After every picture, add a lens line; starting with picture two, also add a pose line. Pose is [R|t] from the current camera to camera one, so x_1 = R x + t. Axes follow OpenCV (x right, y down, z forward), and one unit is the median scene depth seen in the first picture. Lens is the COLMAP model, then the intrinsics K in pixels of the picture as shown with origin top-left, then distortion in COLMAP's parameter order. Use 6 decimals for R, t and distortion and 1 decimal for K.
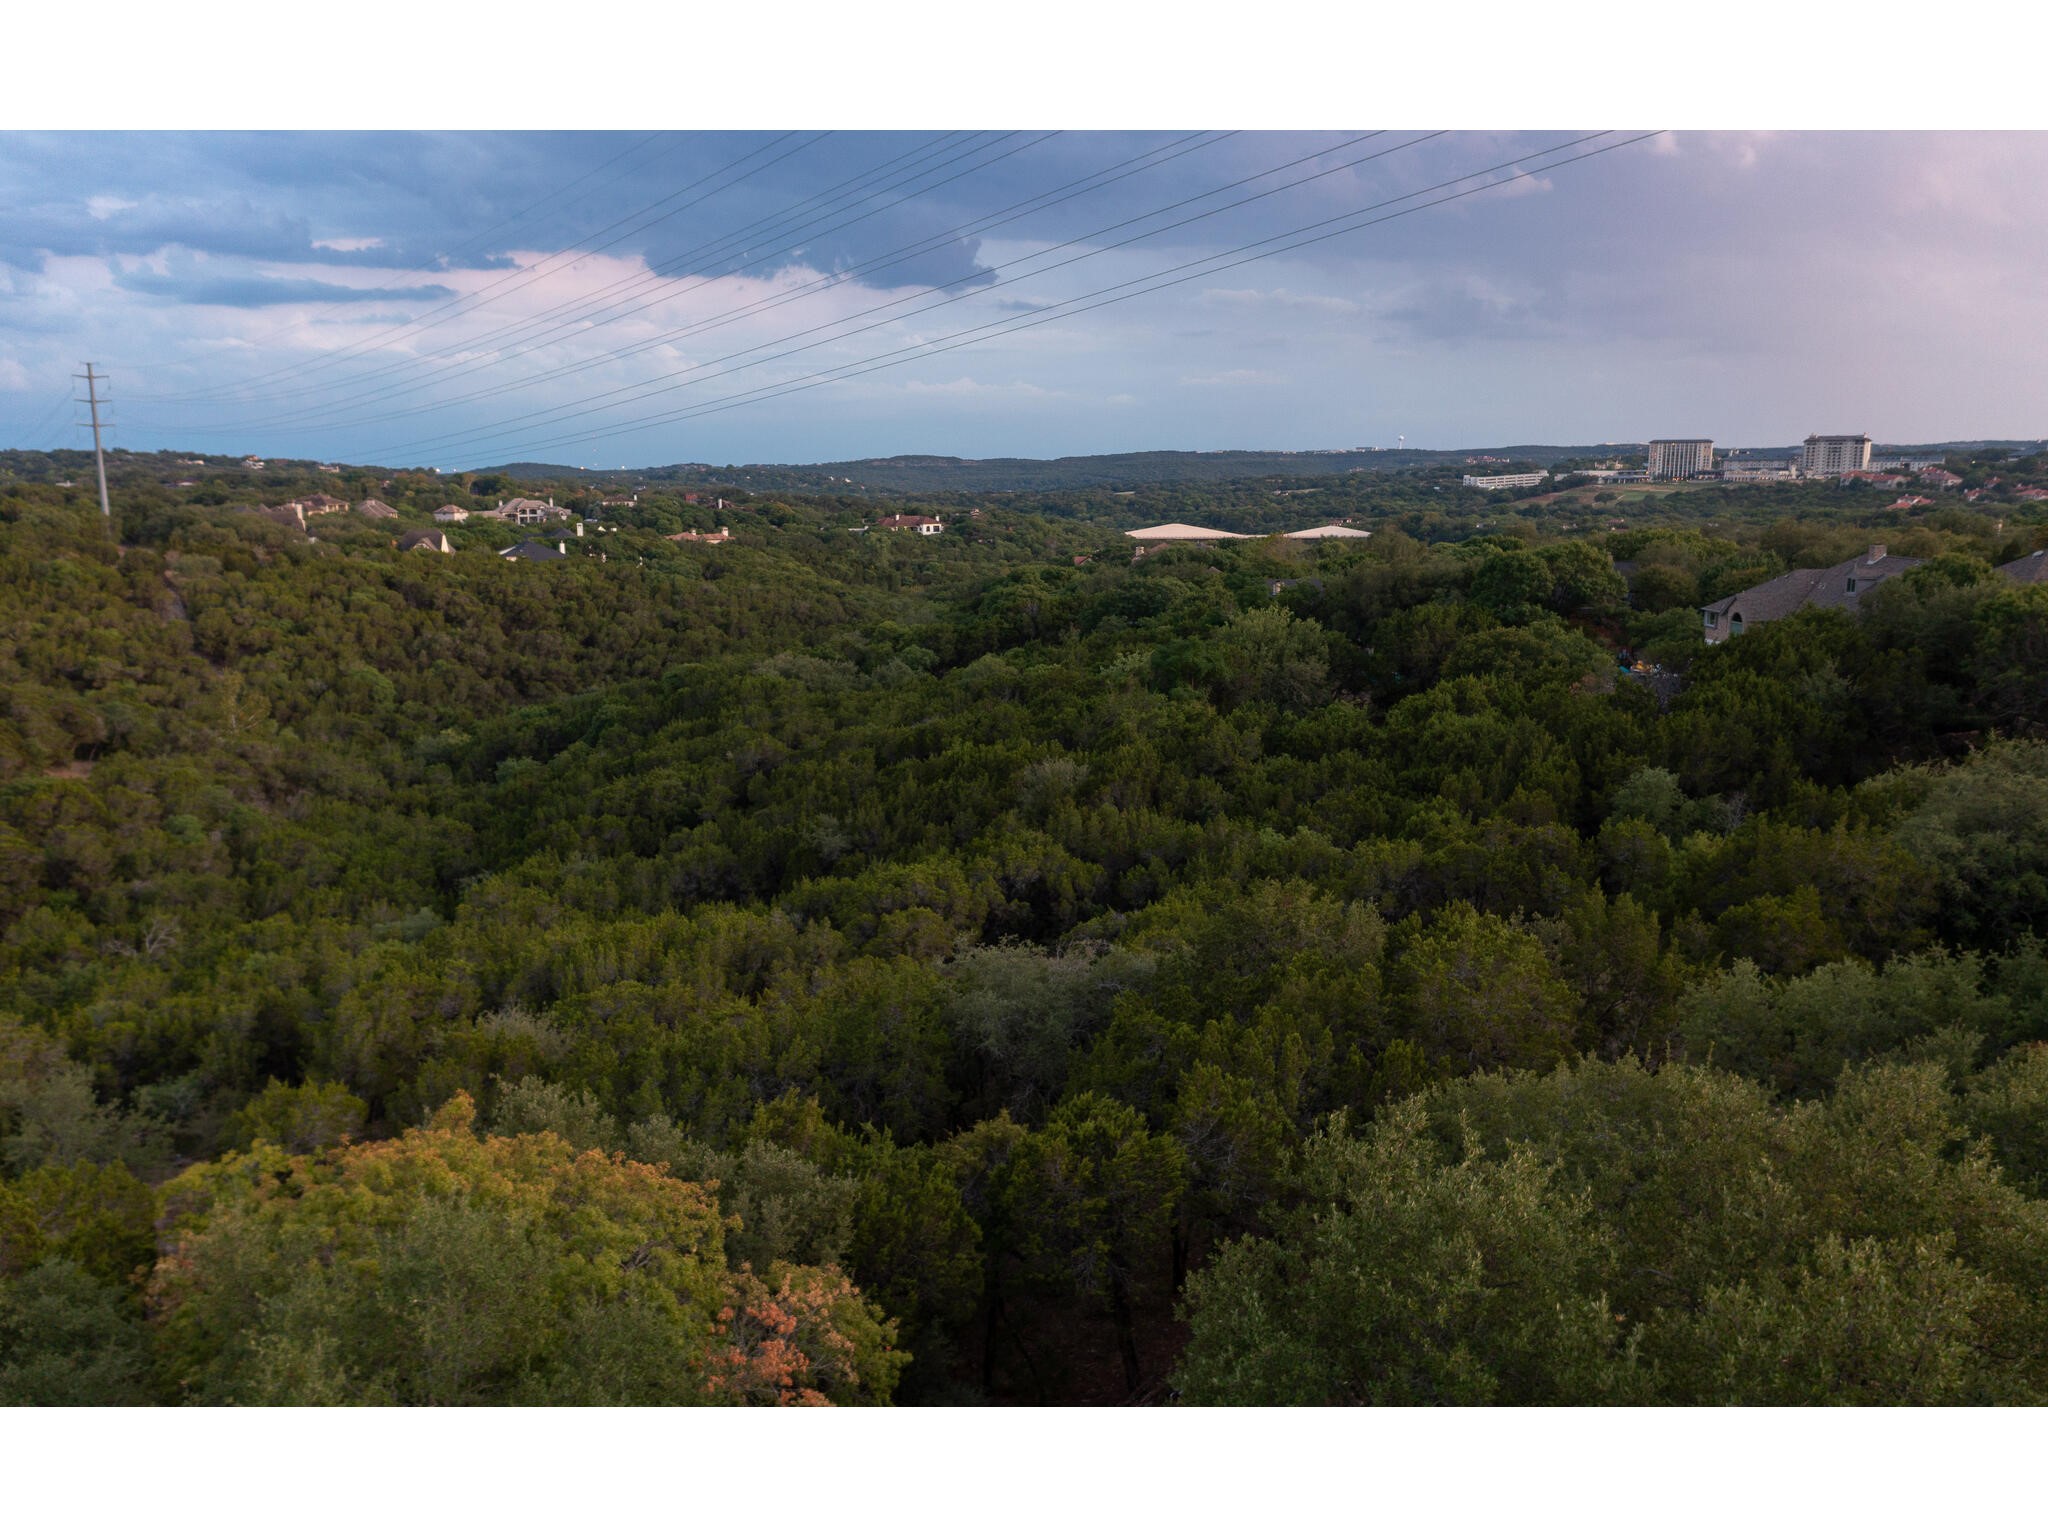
lens RADIAL K [[1645.8, 0, 1041.7], [0, 1645.8, 820.2], [0, 0, 1]] dist [-0.010872, 0.008343]
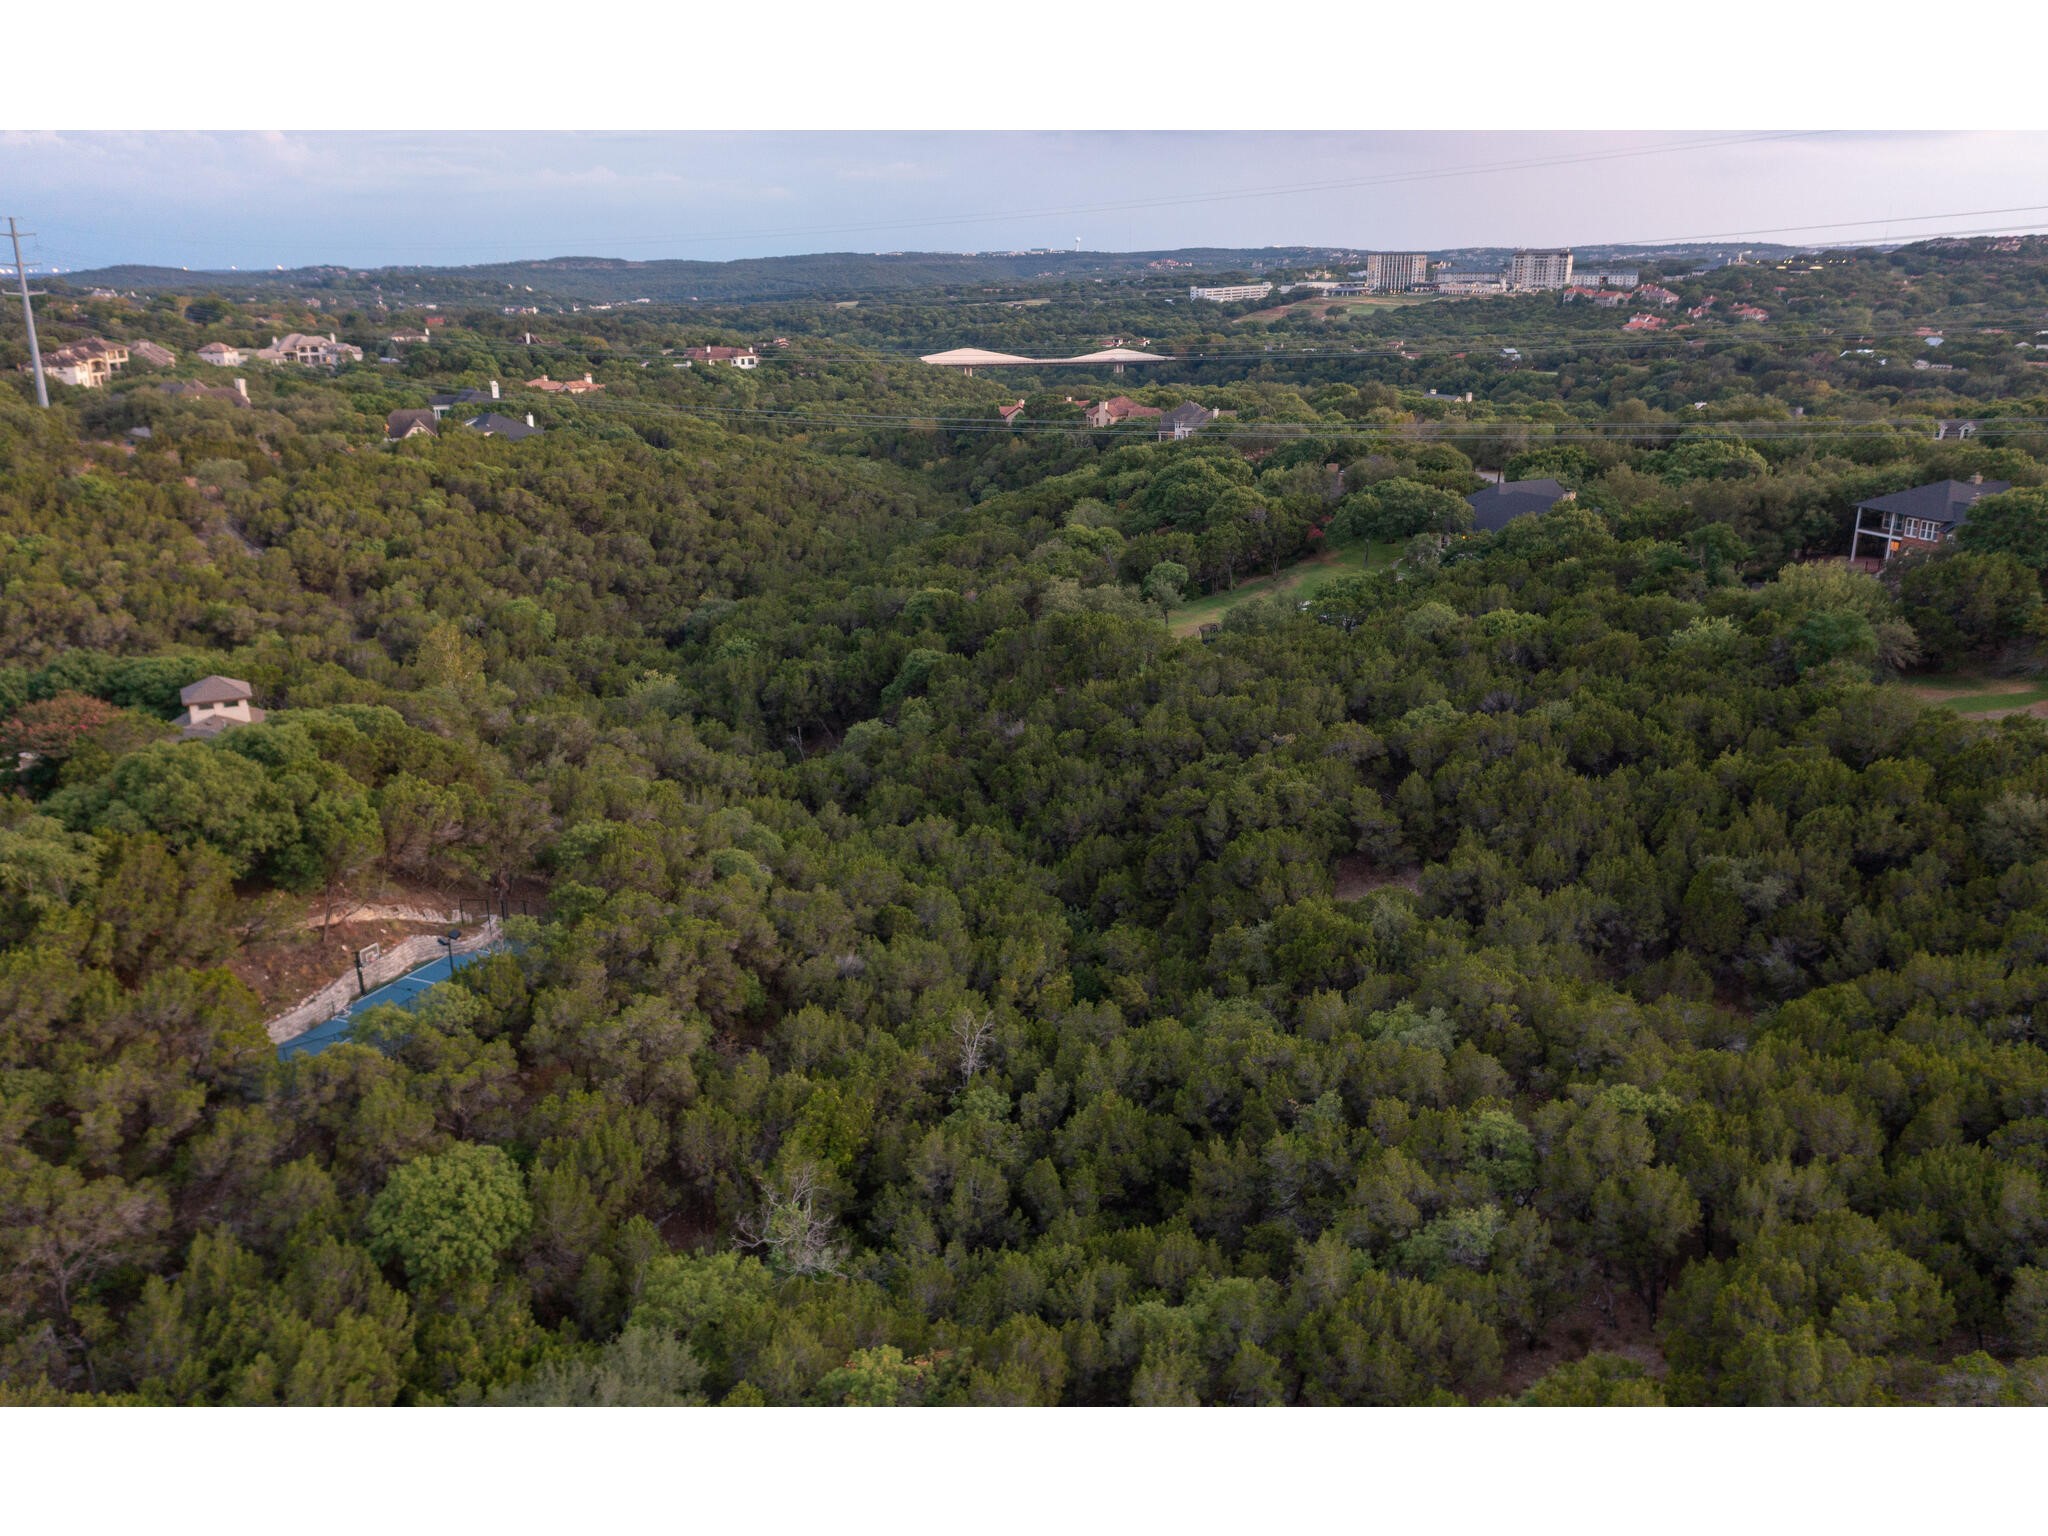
lens RADIAL K [[1645.8, 0, 1001.7], [0, 1645.8, 821.5], [0, 0, 1]] dist [-0.010872, 0.008343]
pose [[0.979341, -0.061695, 0.192572, -0.302087], [0.038506, 0.991793, 0.121919, -0.064720], [-0.198513, -0.111986, 0.973679, 0.075444]]
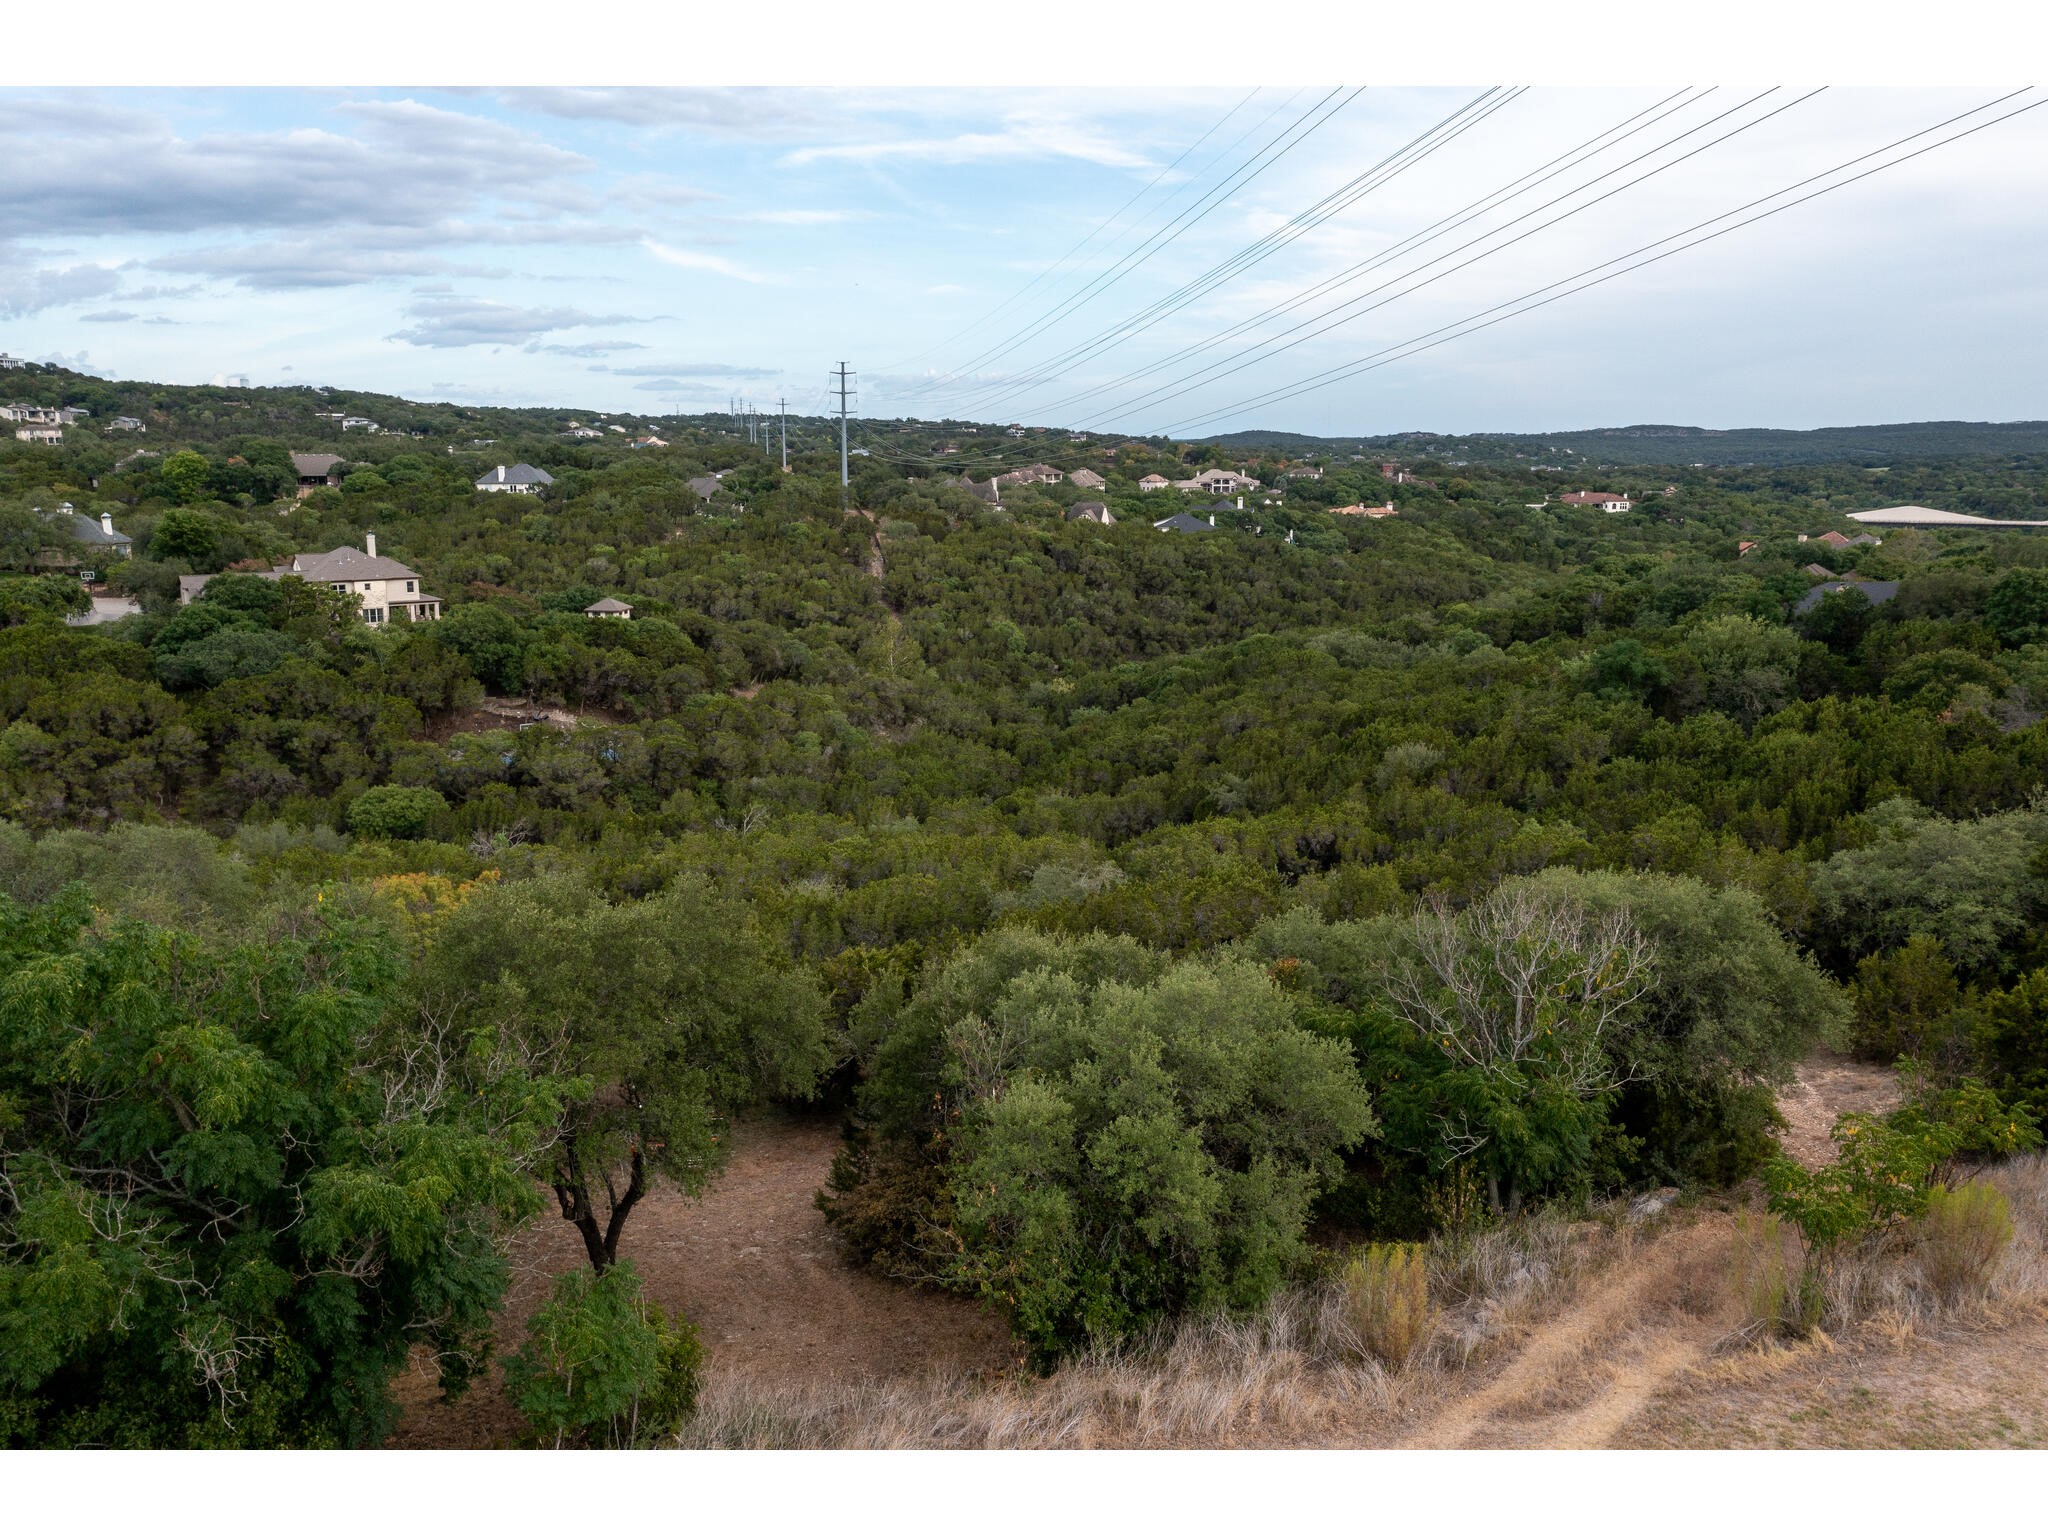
lens RADIAL K [[1645.8, 0, 1046.7], [0, 1645.8, 737.0], [0, 0, 1]] dist [-0.010872, 0.008343]
pose [[0.907185, 0.081736, -0.412716, 0.097846], [-0.093318, 0.995605, -0.007948, -0.003618], [0.410253, 0.045724, 0.910825, -0.051705]]
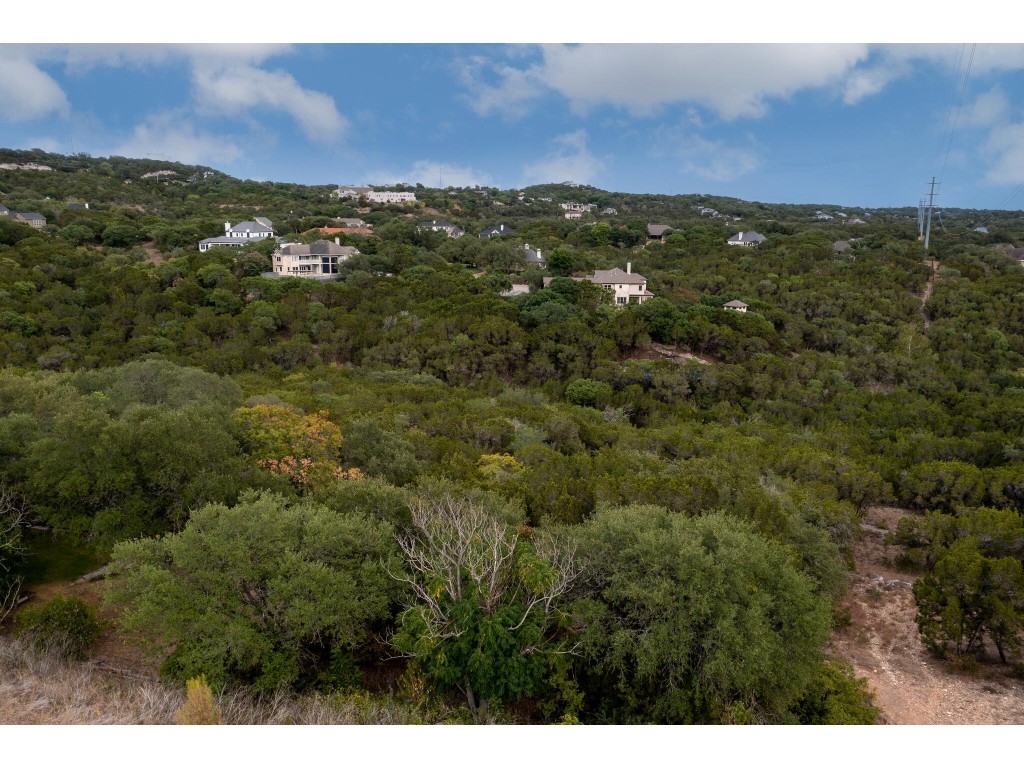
lens RADIAL K [[822.9, 0, 506.9], [0, 822.9, 382.3], [0, 0, 1]] dist [-0.010872, 0.008343]
pose [[0.460107, 0.183918, -0.868605, 0.159920], [-0.194099, 0.975482, 0.103732, -0.019812], [0.866387, 0.120868, 0.484525, 0.030129]]
